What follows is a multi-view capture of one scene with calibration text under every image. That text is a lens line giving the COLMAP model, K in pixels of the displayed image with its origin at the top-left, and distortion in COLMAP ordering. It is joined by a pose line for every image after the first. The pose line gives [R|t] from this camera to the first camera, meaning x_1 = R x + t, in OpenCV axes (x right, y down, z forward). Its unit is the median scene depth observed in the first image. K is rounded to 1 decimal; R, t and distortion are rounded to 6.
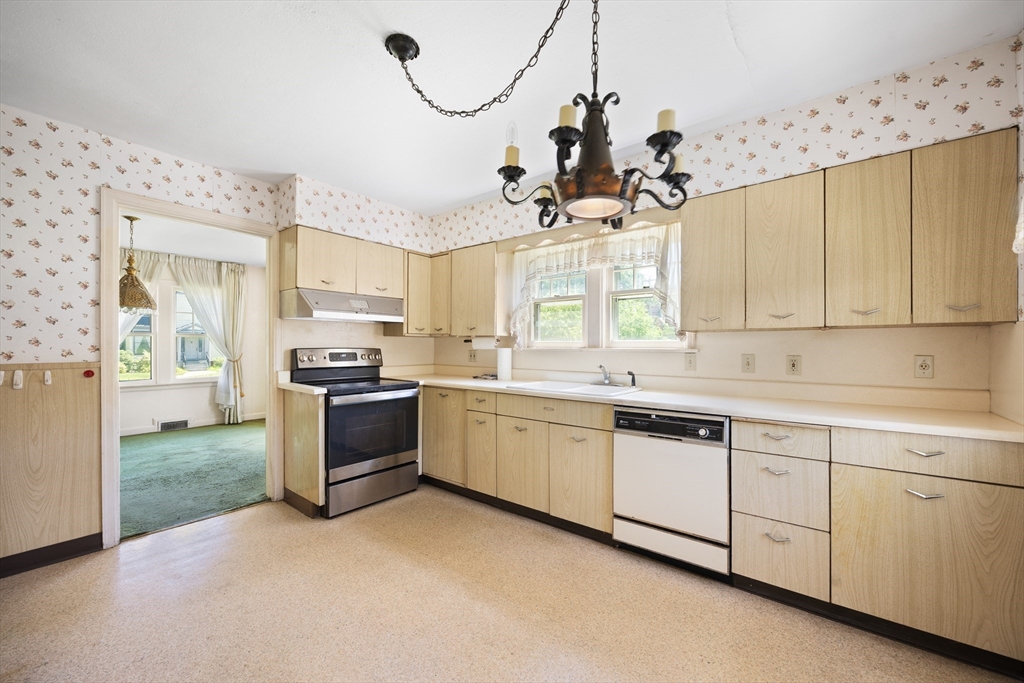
lens RADIAL K [[390.9, 0, 513.8], [0, 390.9, 345.7], [0, 0, 1]] dist [-0.002882, 0.000125]
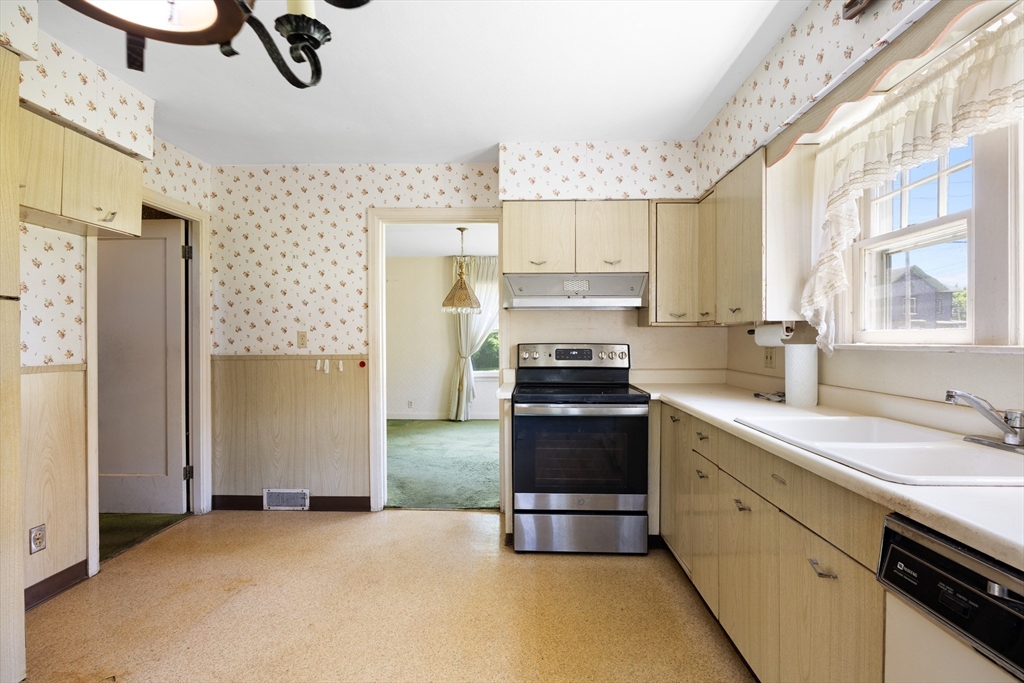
lens RADIAL K [[476.6, 0, 516.4], [0, 476.6, 342.0], [0, 0, 1]] dist [-0.013593, 0.001183]
pose [[0.606669, -0.000183, -0.794955, 0.258633], [0.003176, 0.999993, 0.002194, 0.000923], [0.794948, -0.003856, 0.606665, 0.325020]]
